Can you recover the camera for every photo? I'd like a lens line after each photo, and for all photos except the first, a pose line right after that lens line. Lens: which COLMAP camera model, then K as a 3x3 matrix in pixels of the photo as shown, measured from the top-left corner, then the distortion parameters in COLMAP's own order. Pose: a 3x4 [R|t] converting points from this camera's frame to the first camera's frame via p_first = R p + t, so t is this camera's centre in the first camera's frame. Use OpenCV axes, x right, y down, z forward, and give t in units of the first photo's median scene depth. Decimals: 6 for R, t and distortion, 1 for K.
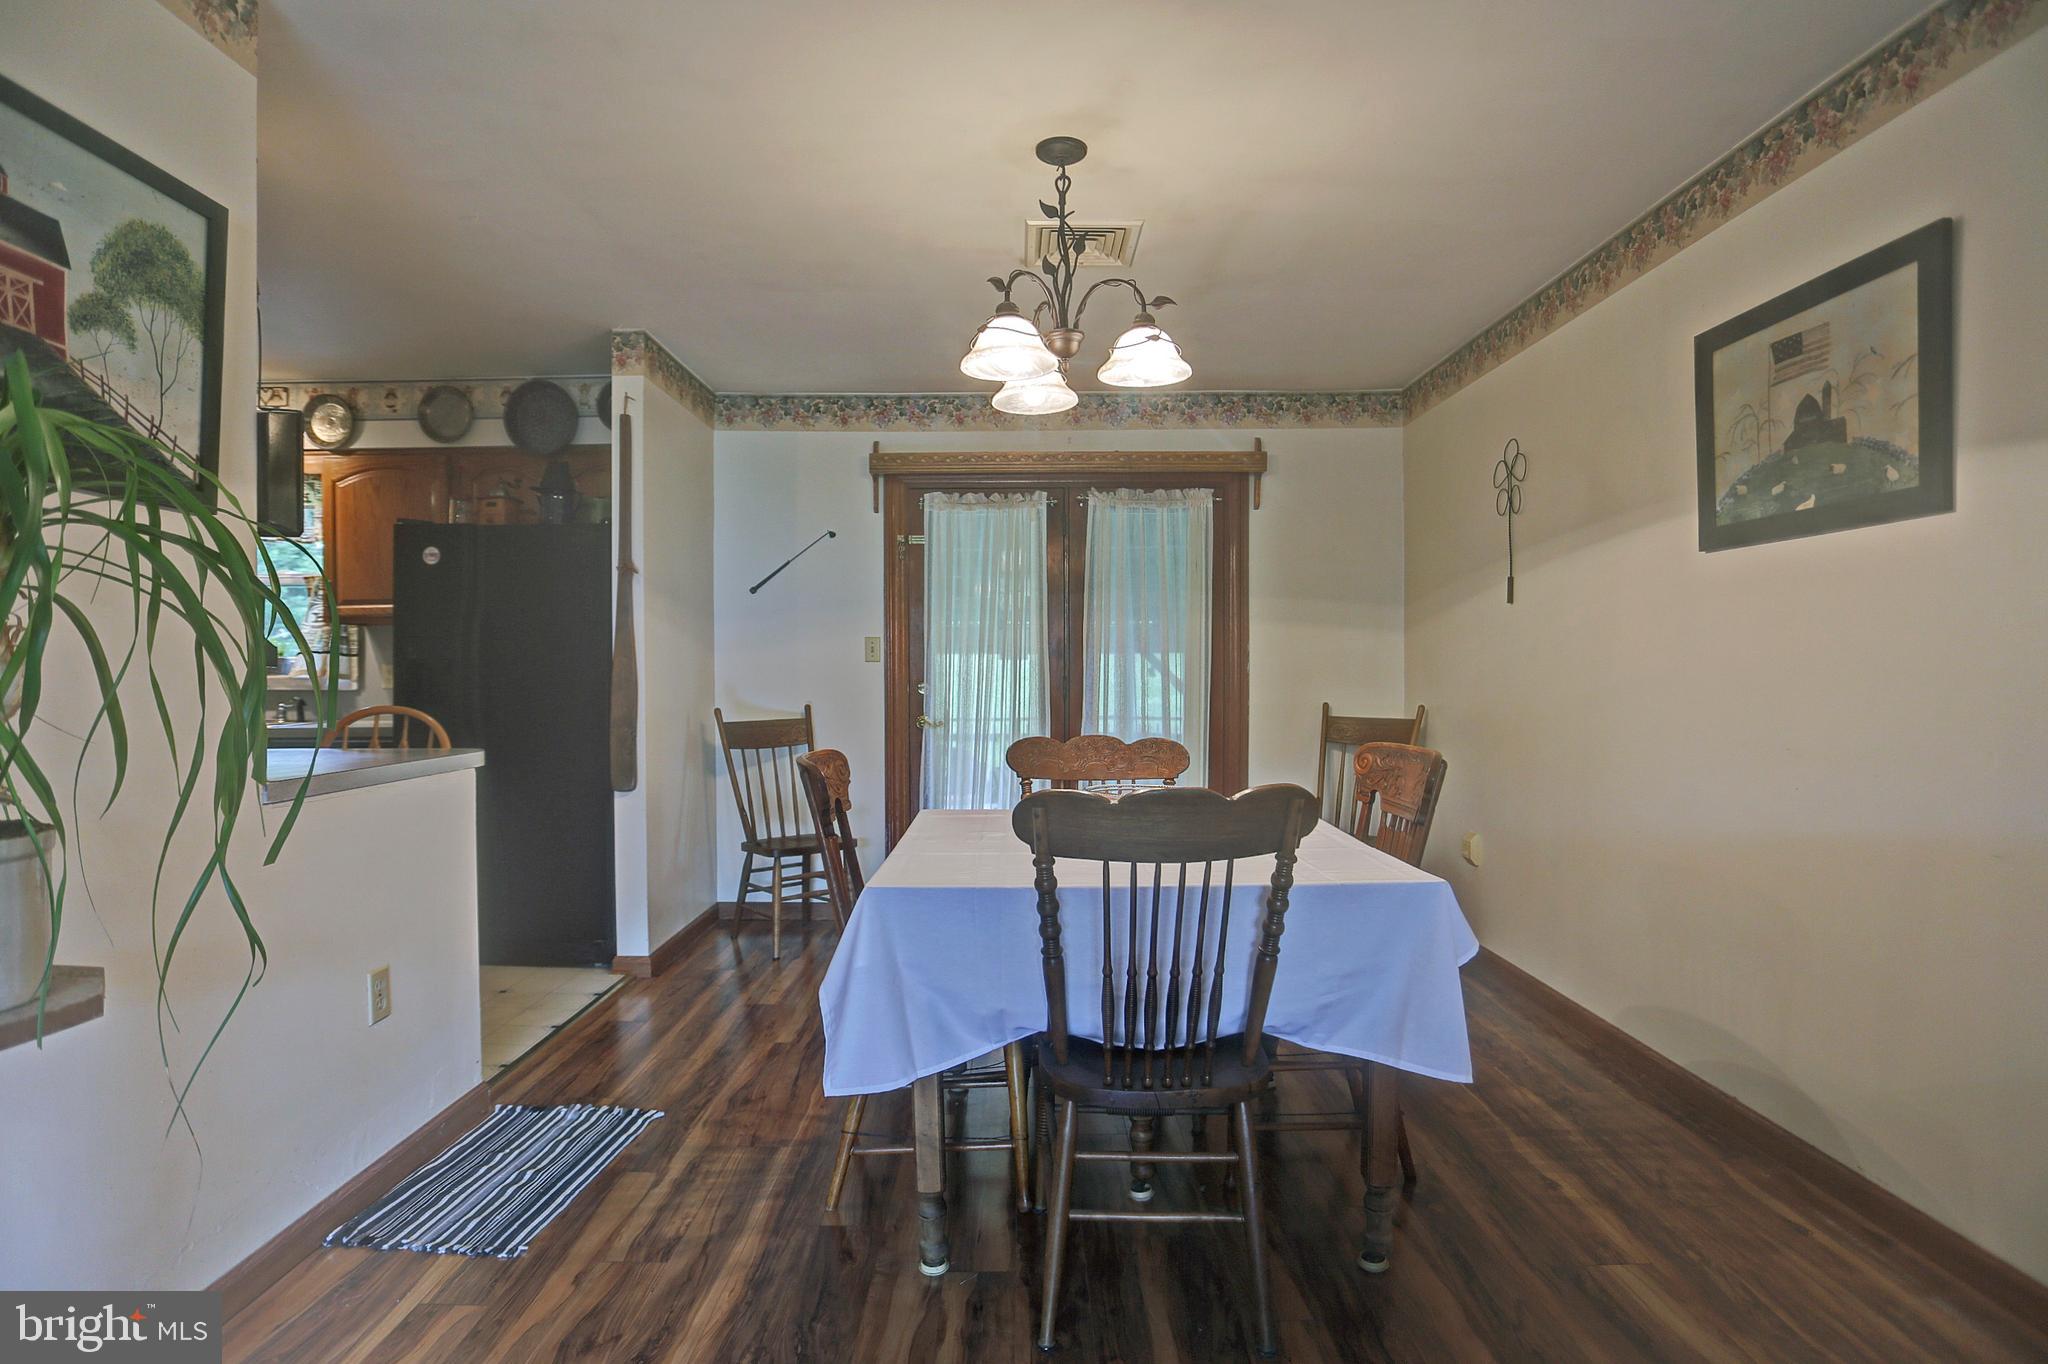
lens RADIAL K [[1059.7, 0, 1023.9], [0, 1059.7, 672.1], [0, 0, 1]] dist [-0.059215, 0.024564]
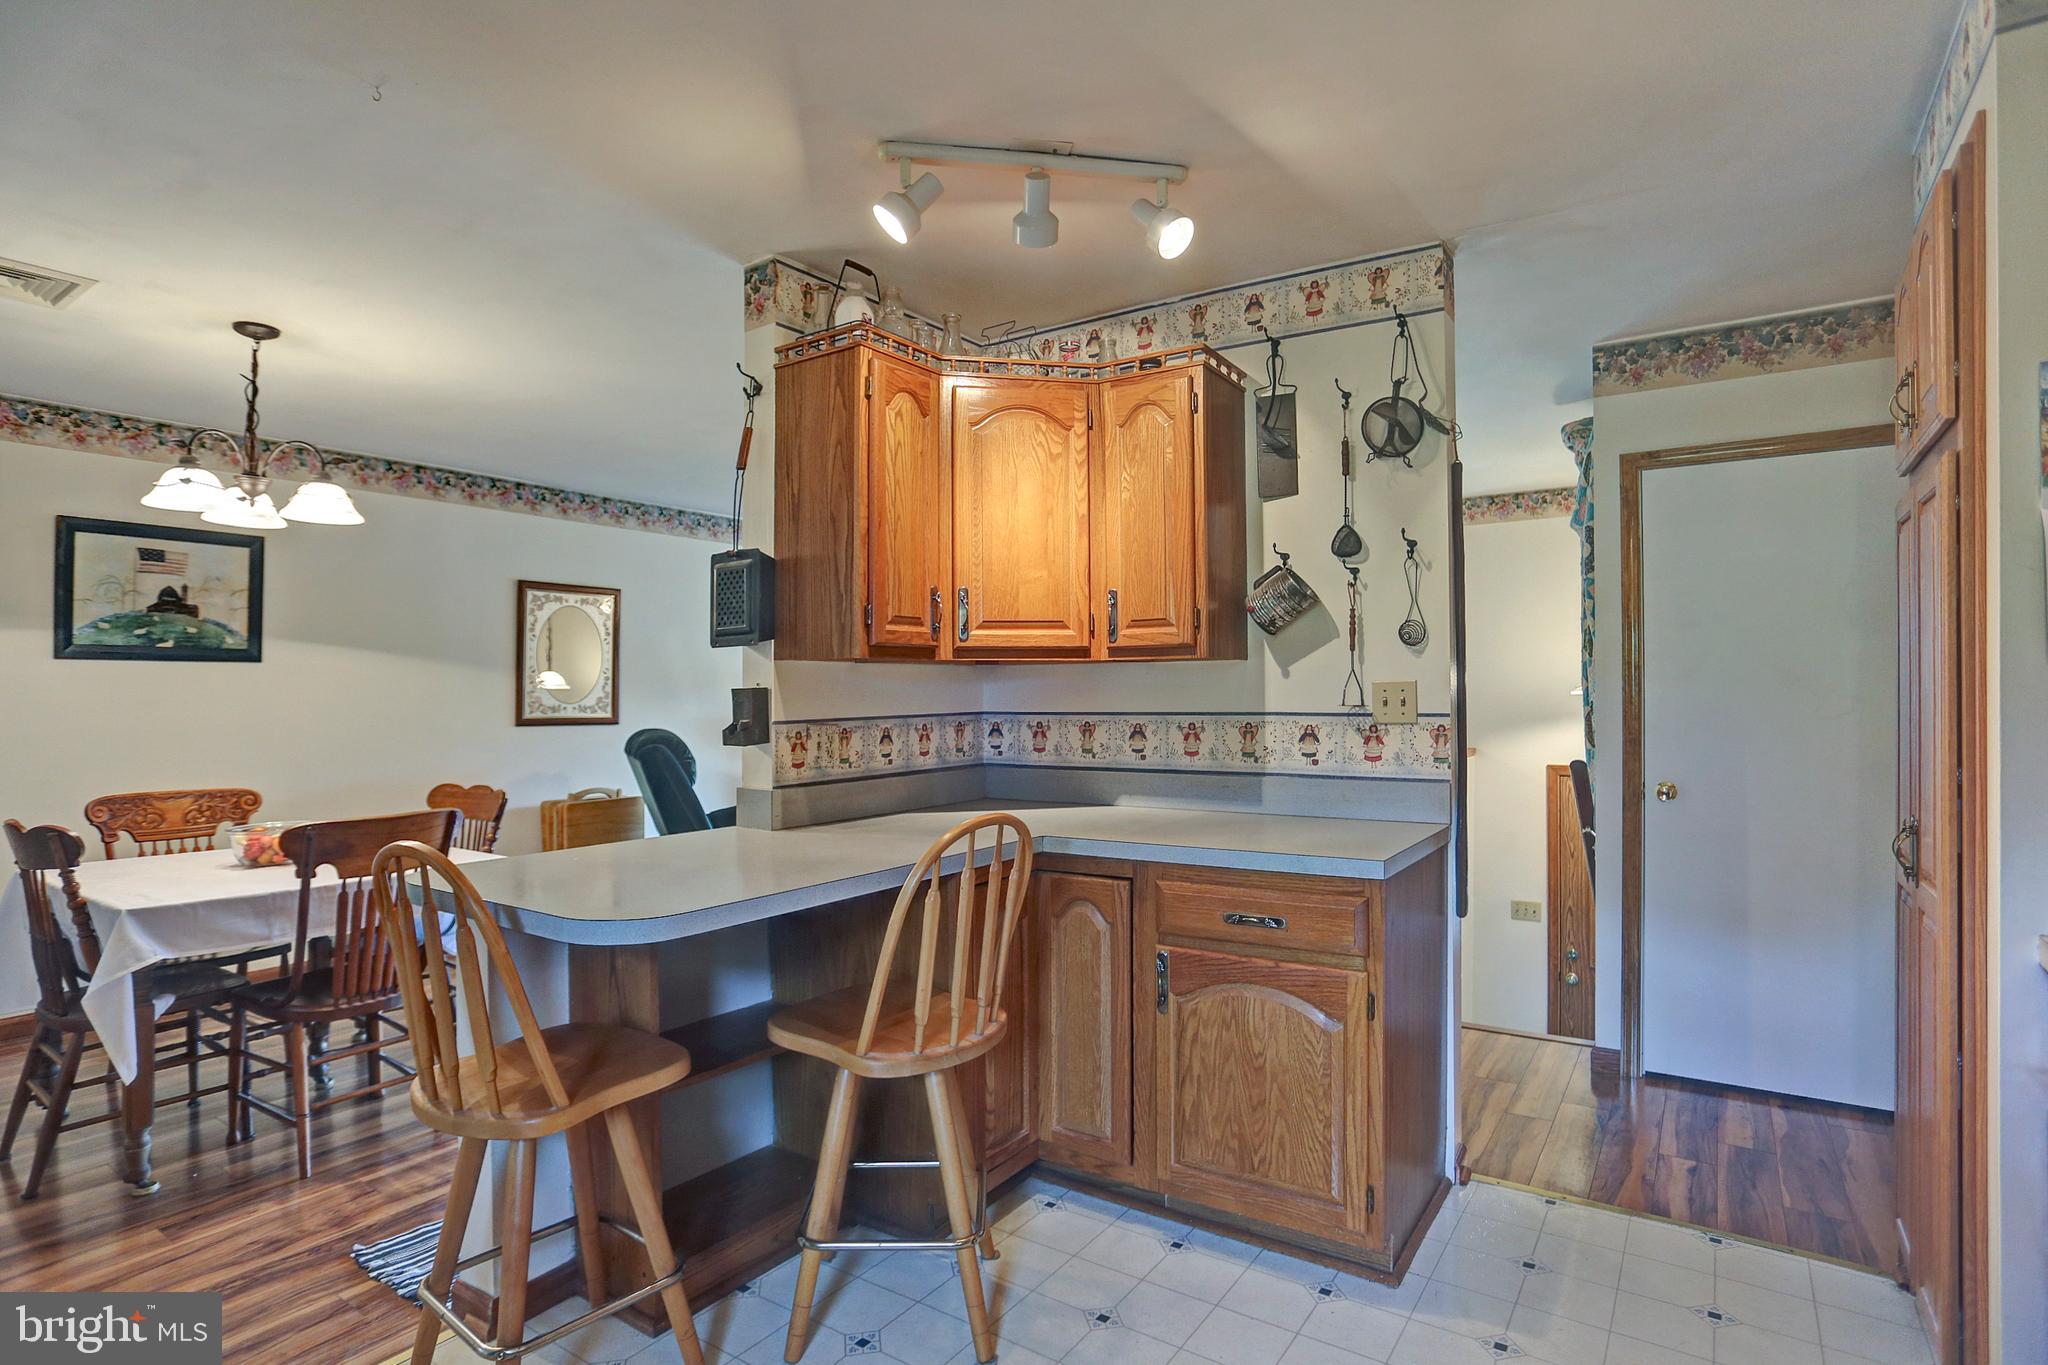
lens RADIAL K [[1059.7, 0, 1019.7], [0, 1059.7, 685.6], [0, 0, 1]] dist [-0.059215, 0.024564]
pose [[-0.821627, 0.012916, 0.569879, -0.907103], [0.009735, 0.999915, -0.008628, -0.032985], [-0.569942, -0.001542, -0.821683, 0.956131]]
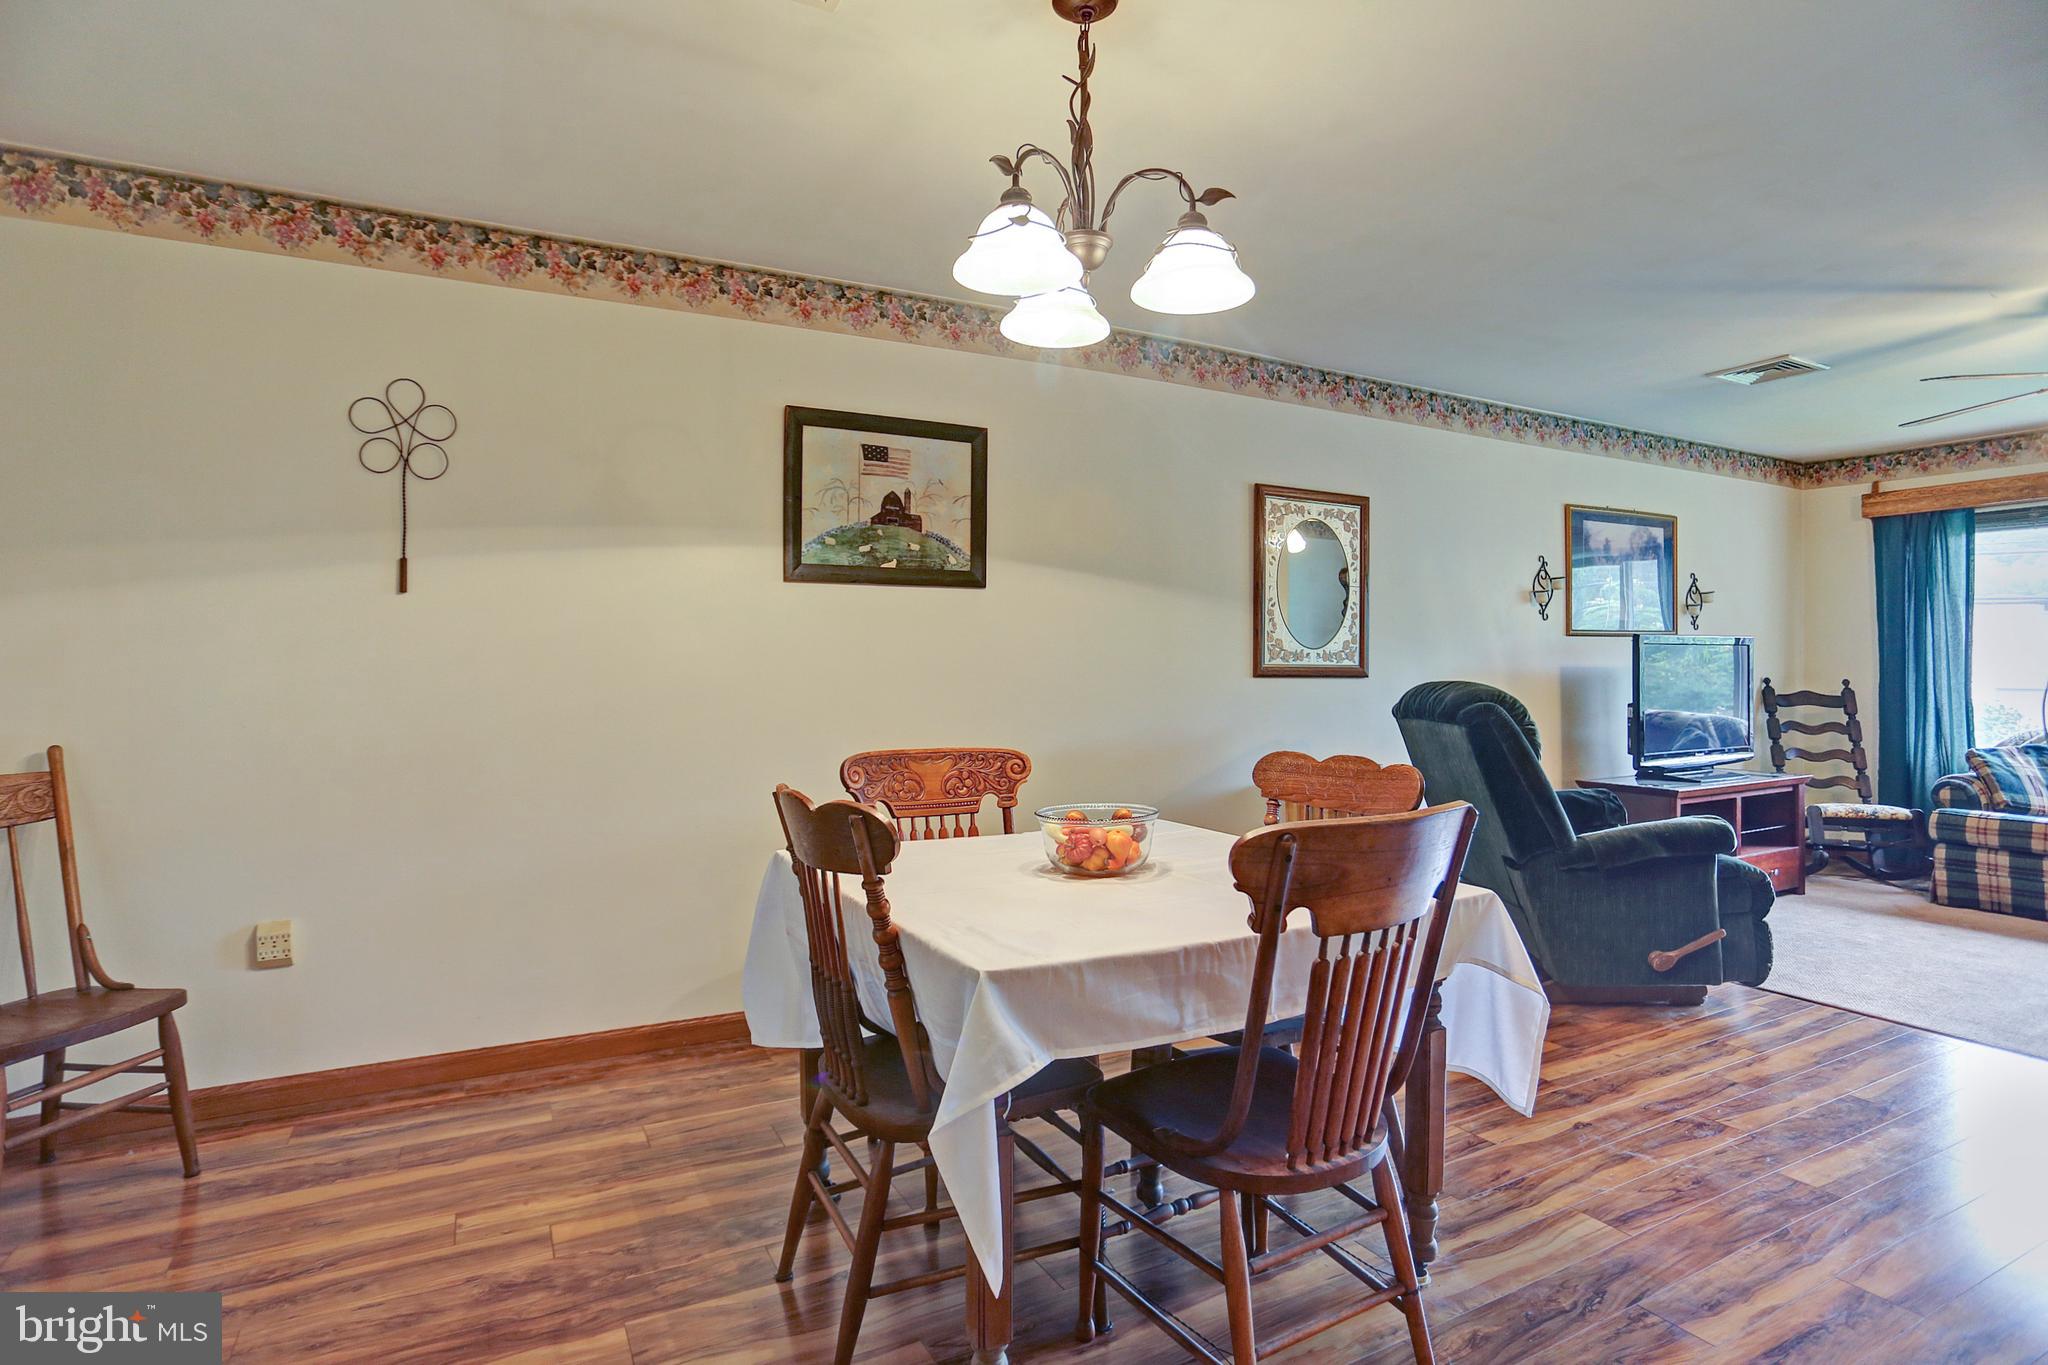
lens RADIAL K [[1059.7, 0, 1017.4], [0, 1059.7, 682.4], [0, 0, 1]] dist [-0.059215, 0.024564]
pose [[-0.467016, -0.003259, 0.884243, -0.390821], [0.006617, 0.999952, 0.007180, -0.001484], [-0.884224, 0.009204, -0.466972, 0.899959]]
